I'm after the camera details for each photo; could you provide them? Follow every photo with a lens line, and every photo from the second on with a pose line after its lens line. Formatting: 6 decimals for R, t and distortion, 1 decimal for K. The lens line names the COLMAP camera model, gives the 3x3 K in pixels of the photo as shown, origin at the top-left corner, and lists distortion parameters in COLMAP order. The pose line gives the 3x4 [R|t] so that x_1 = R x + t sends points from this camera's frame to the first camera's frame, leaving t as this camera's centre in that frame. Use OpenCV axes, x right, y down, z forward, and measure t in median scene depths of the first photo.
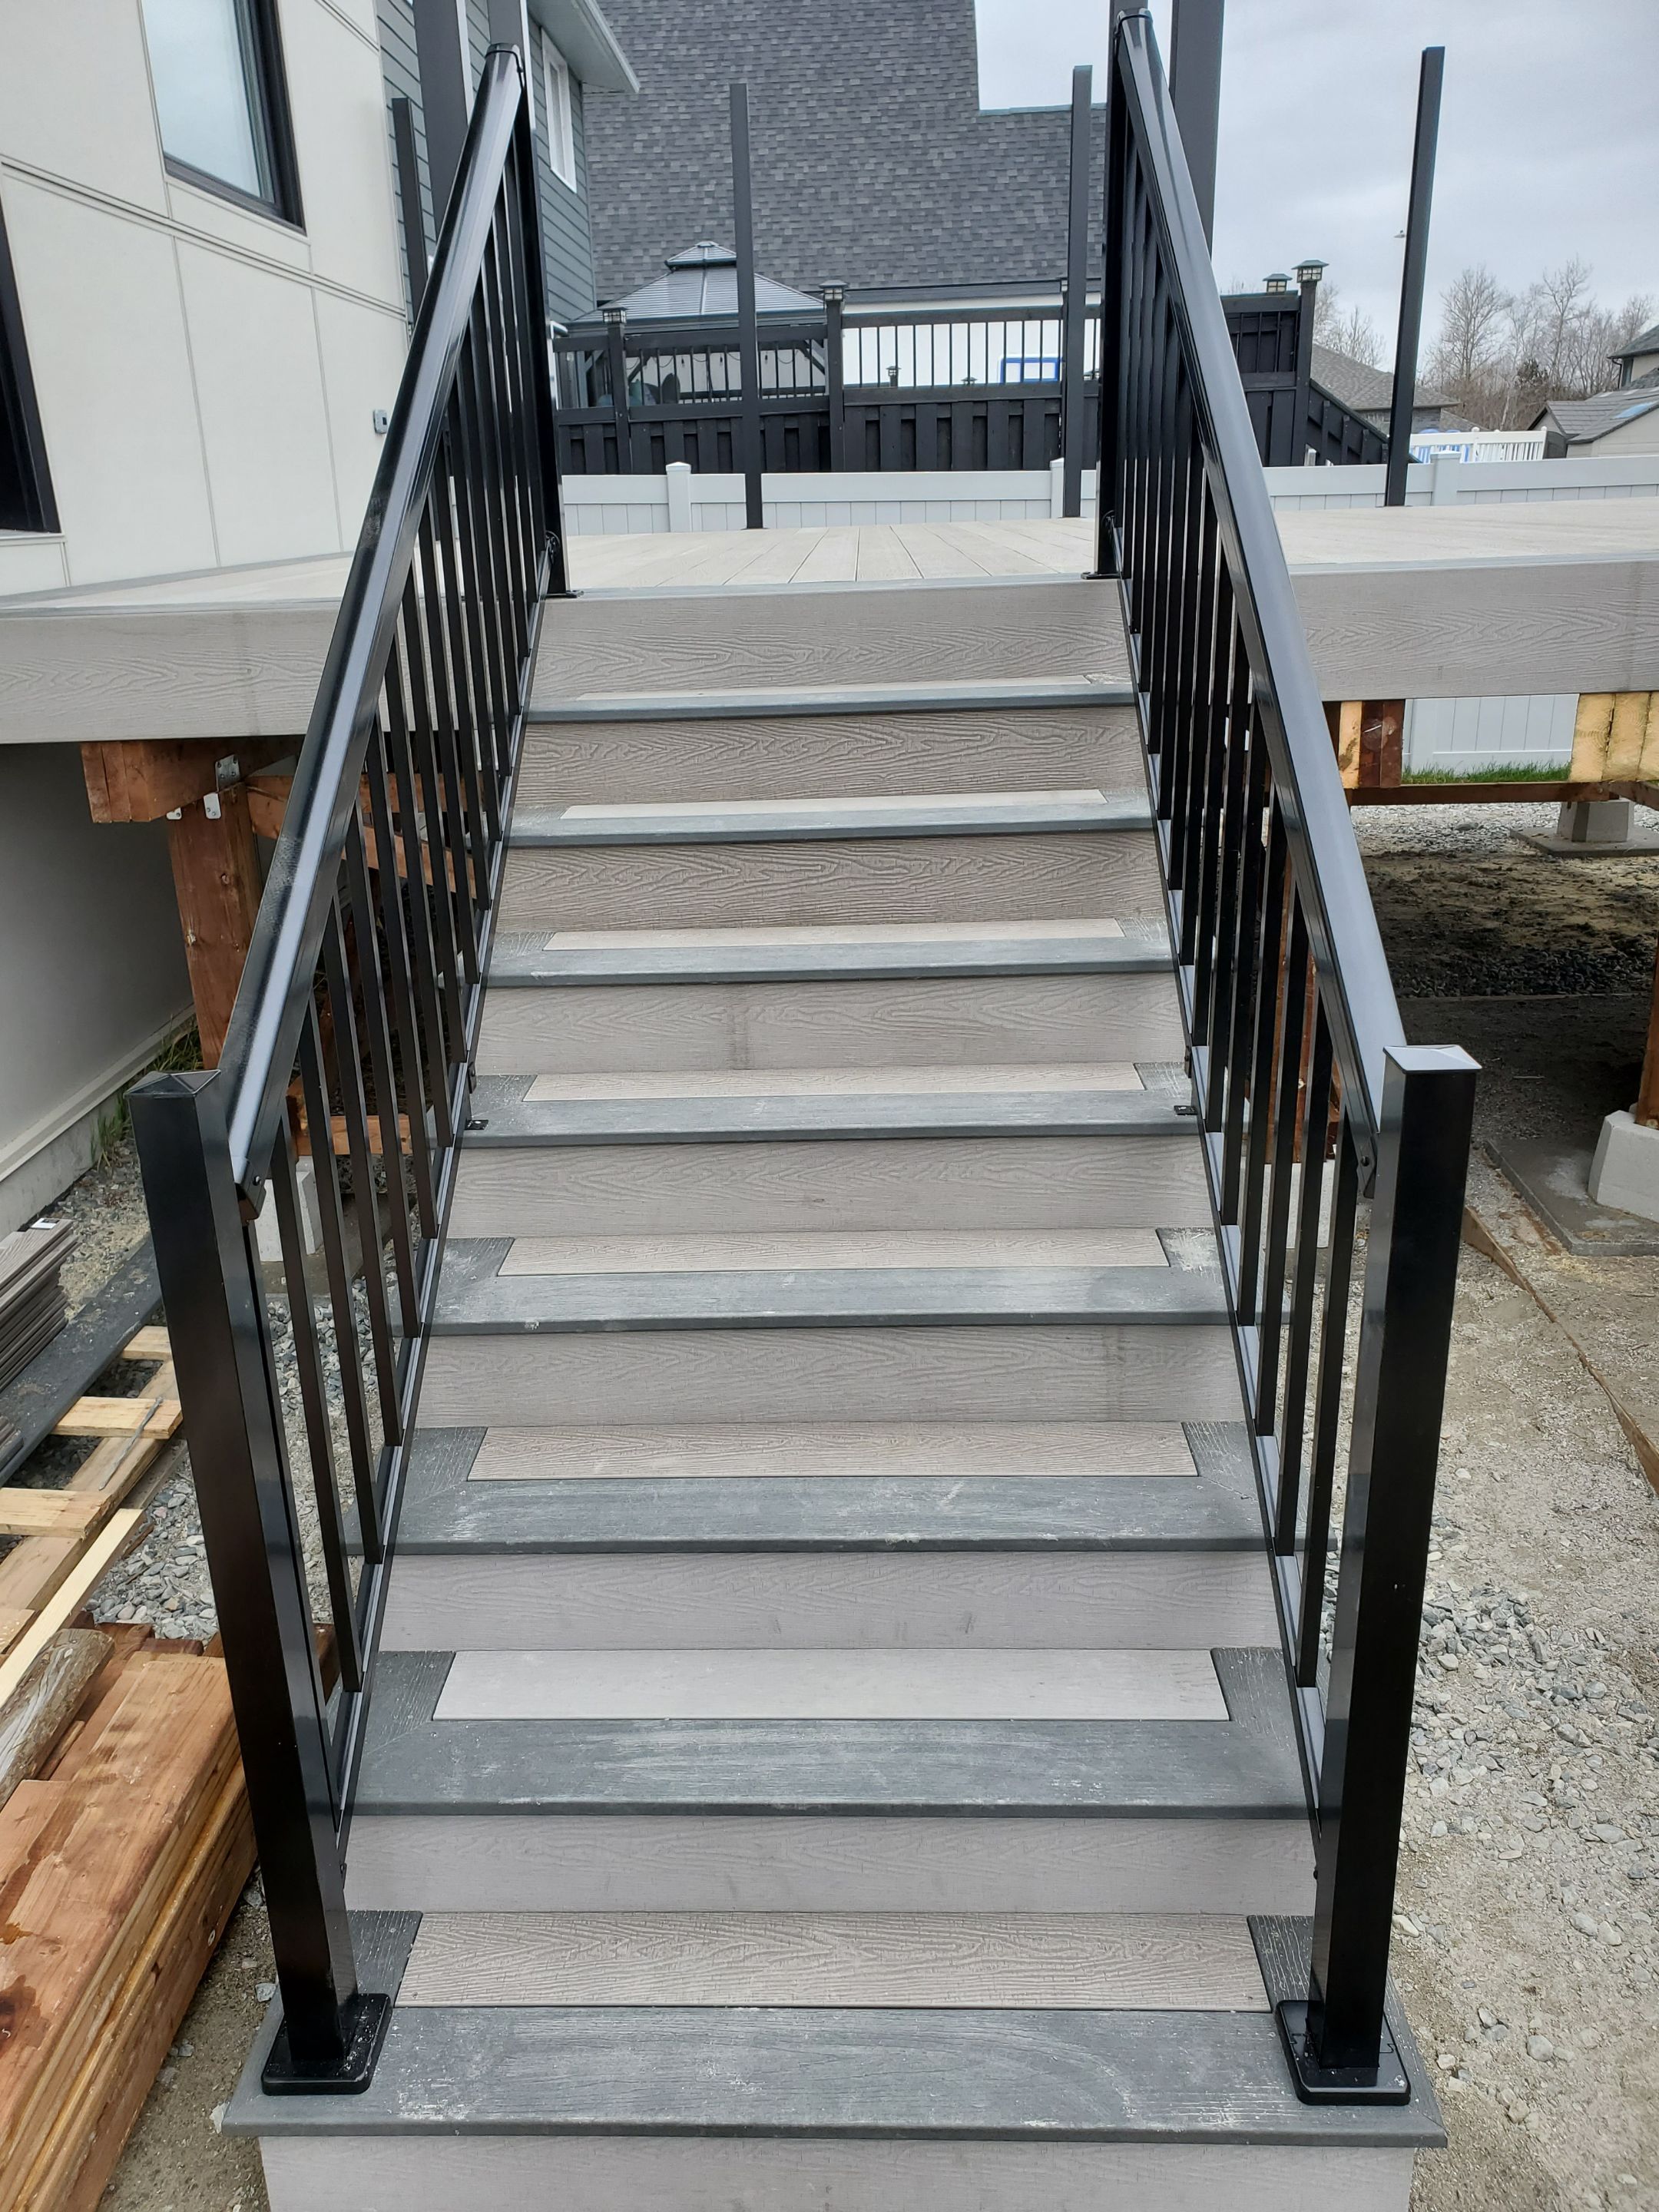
lens RADIAL K [[1710.4, 0, 782.3], [0, 1710.4, 1080.7], [0, 0, 1]] dist [-0.047800, 0.114185]
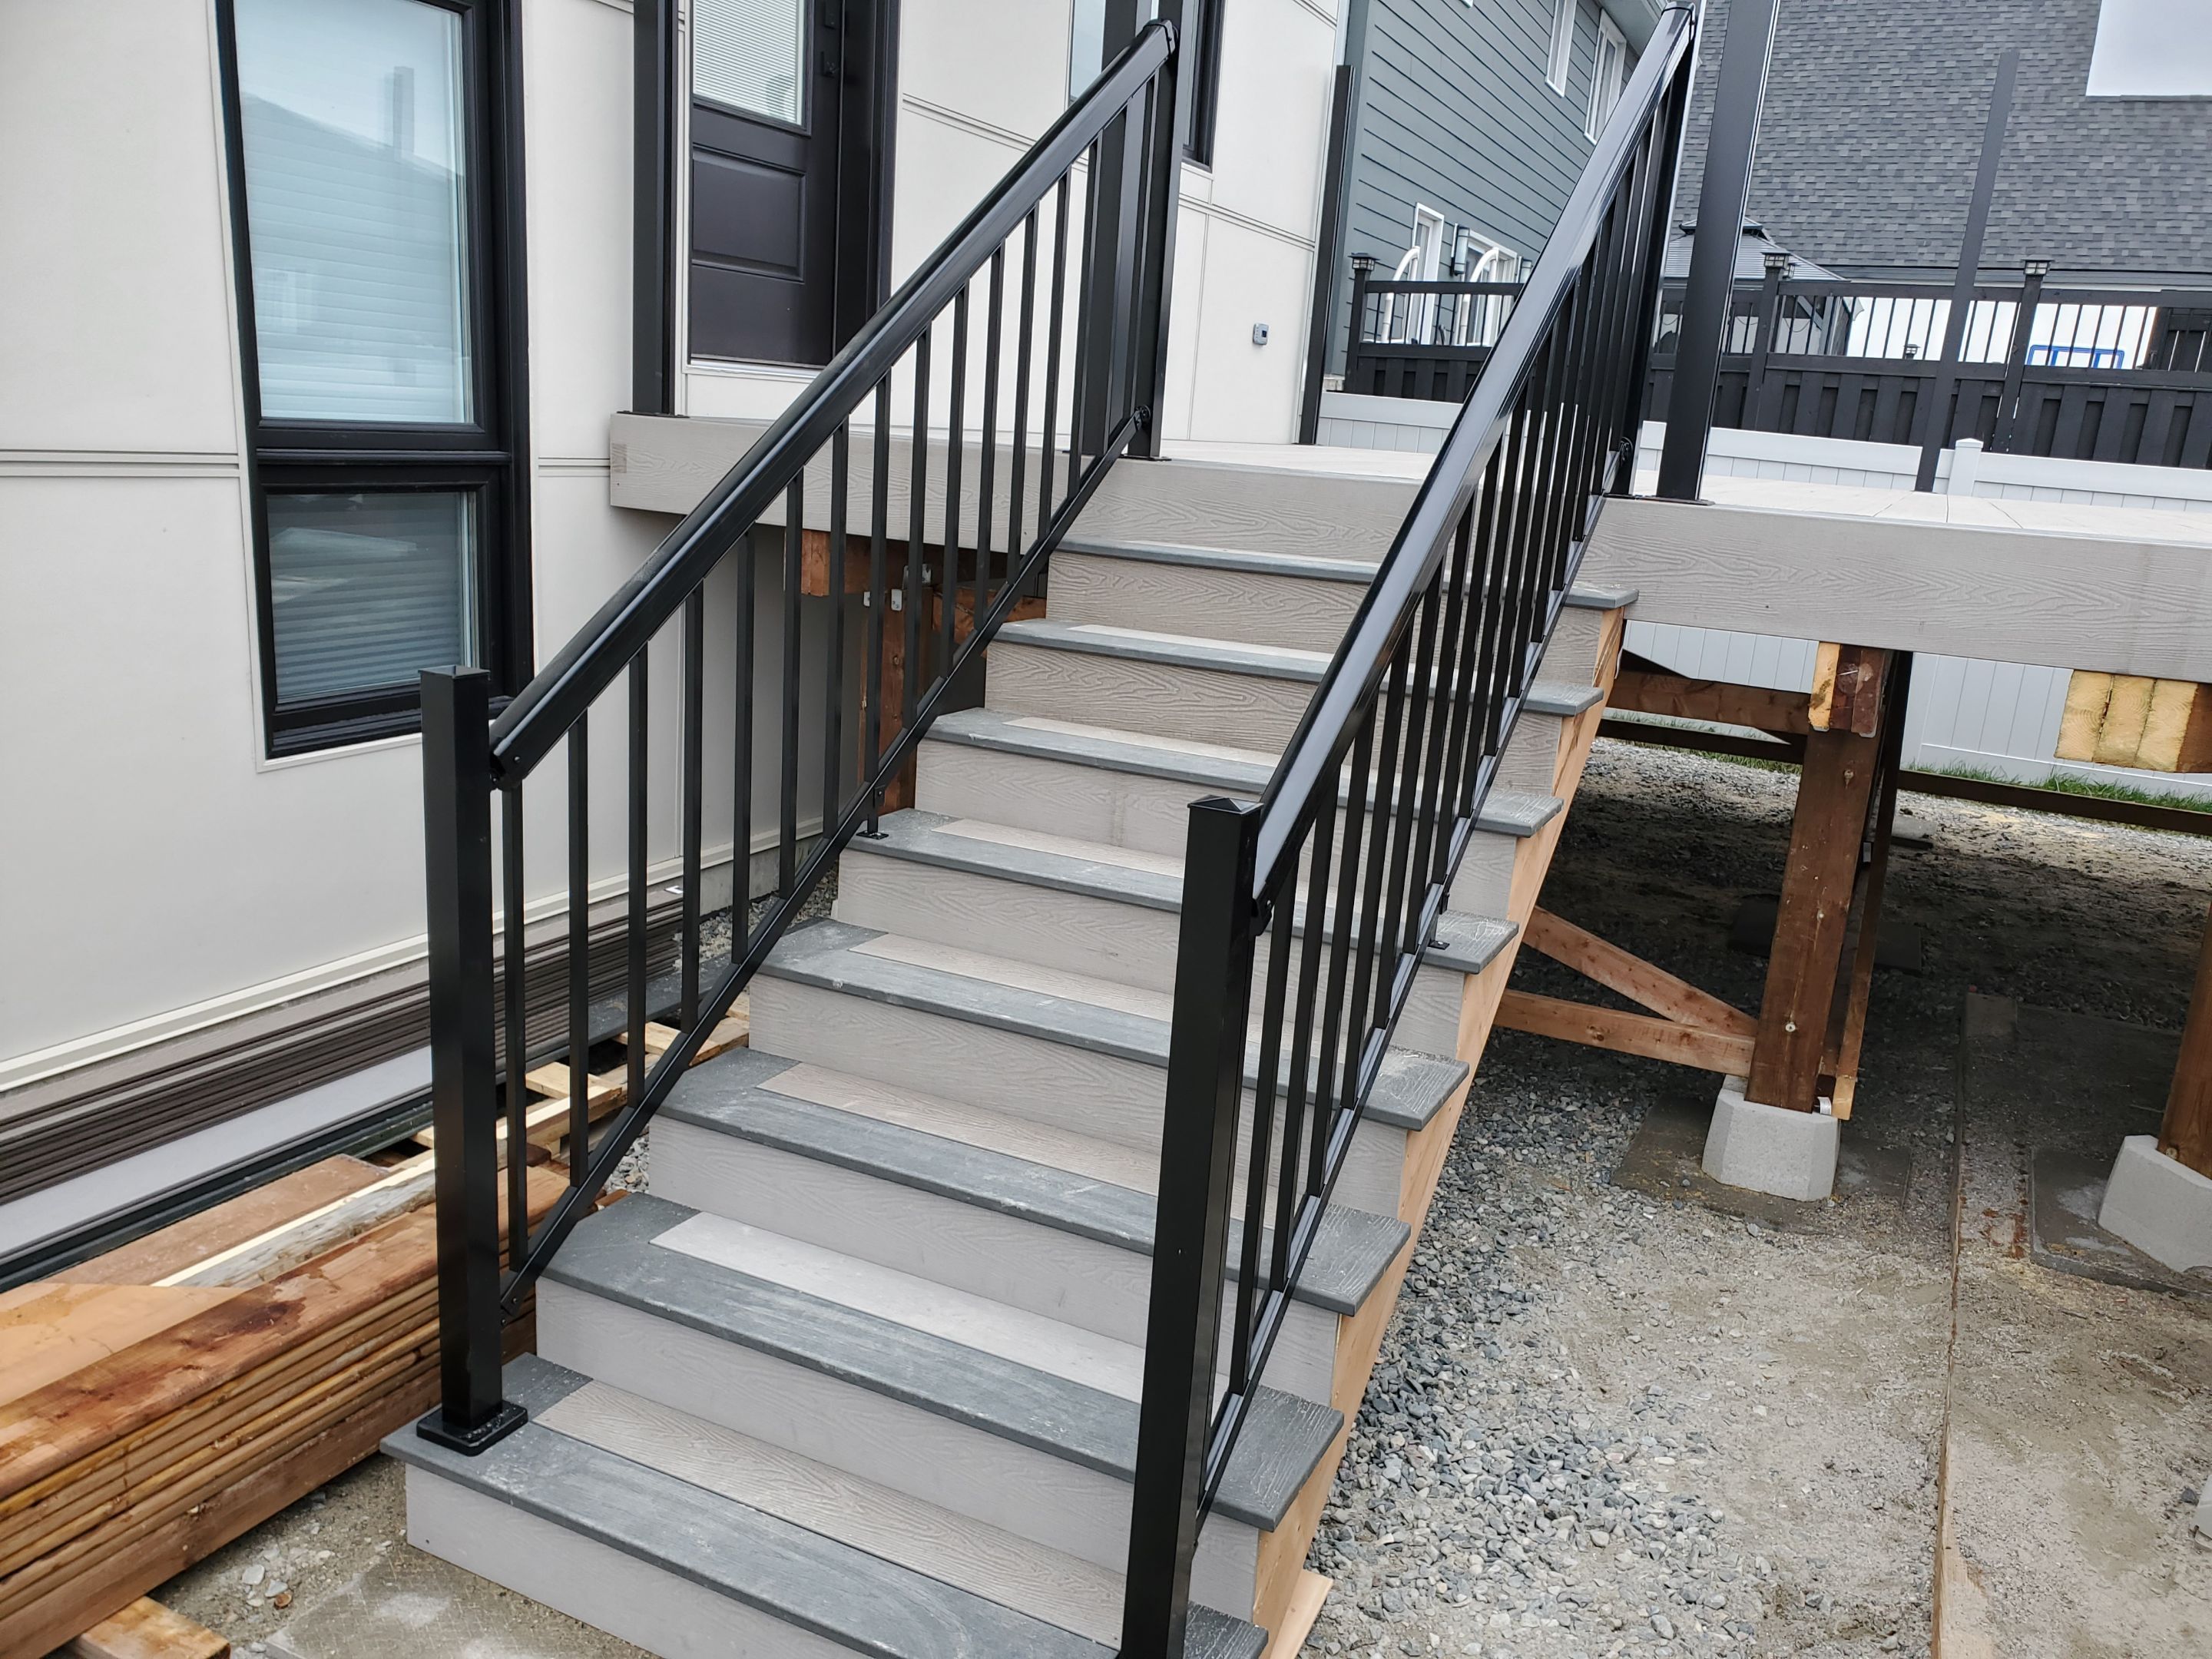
lens RADIAL K [[1666.3, 0, 1106.0], [0, 1666.3, 829.5], [0, 0, 1]] dist [0.004036, 0.019232]
pose [[0.918253, 0.191734, -0.346482, 0.311861], [-0.223507, 0.973217, -0.053790, 0.038748], [0.326888, 0.126834, 0.936513, -0.070484]]
